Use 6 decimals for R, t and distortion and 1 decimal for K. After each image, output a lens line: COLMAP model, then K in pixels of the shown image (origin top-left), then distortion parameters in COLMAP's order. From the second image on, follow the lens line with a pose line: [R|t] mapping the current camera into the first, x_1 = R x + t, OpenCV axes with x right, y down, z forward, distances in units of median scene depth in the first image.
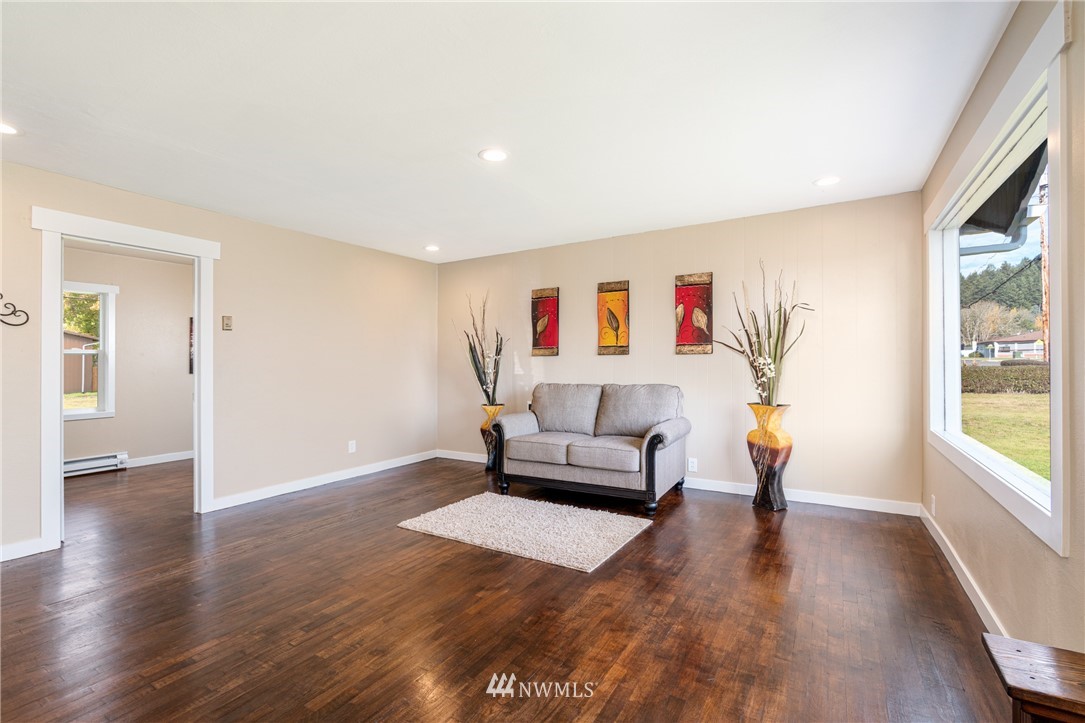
lens RADIAL K [[488.0, 0, 534.0], [0, 488.0, 365.5], [0, 0, 1]] dist [-0.008924, 0.002045]
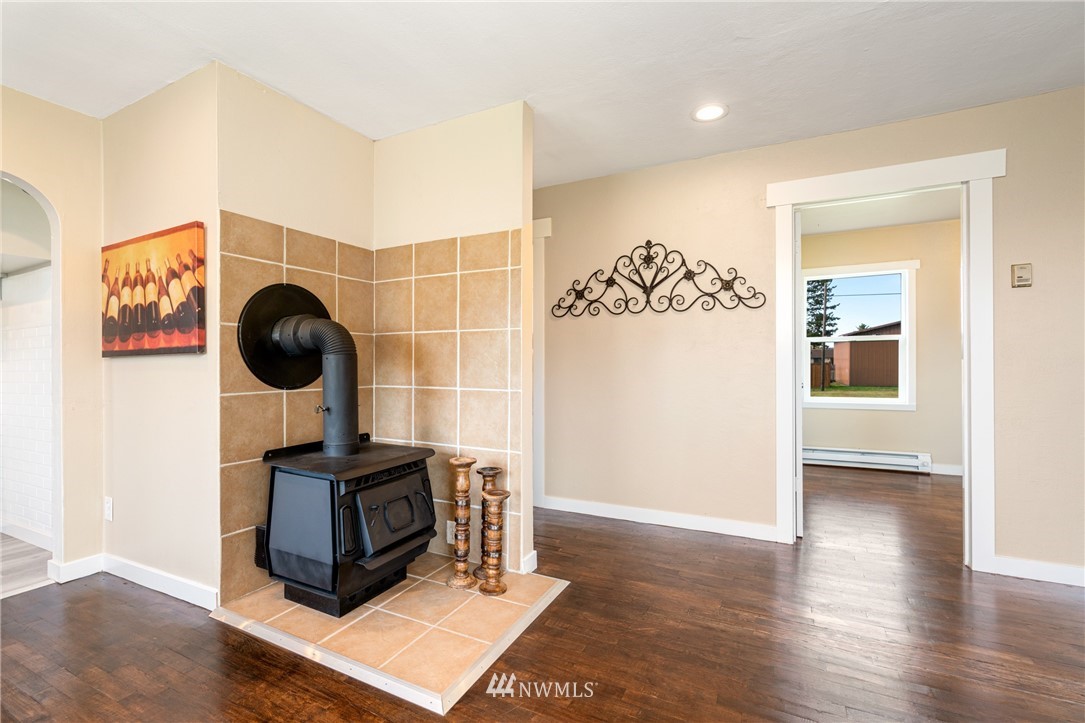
lens RADIAL K [[488.0, 0, 536.1], [0, 488.0, 356.2], [0, 0, 1]] dist [-0.008924, 0.002045]
pose [[0.078742, -0.007195, -0.996869, -0.095798], [0.001078, 0.999974, -0.007132, 0.024963], [0.996894, -0.000513, 0.078748, 0.467223]]
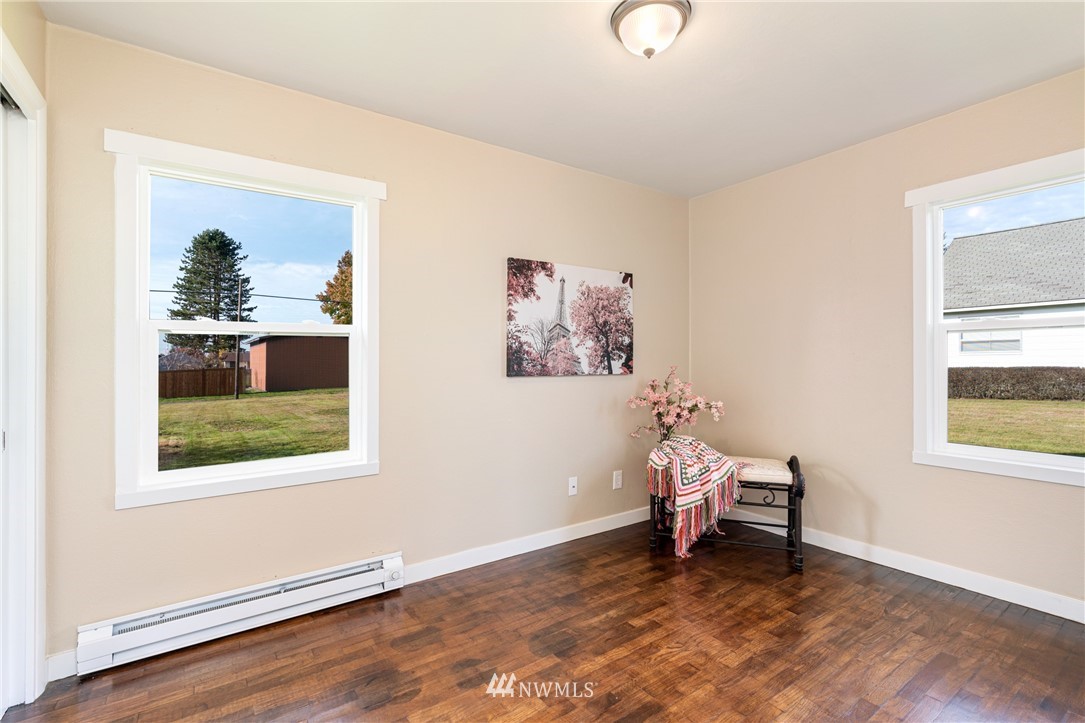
lens RADIAL K [[488.0, 0, 539.5], [0, 488.0, 358.8], [0, 0, 1]] dist [-0.008924, 0.002045]
pose [[0.917810, -0.006939, -0.396960, -0.998263], [0.005837, 0.999975, -0.003982, 0.001389], [0.396978, 0.001338, 0.917827, 1.174548]]
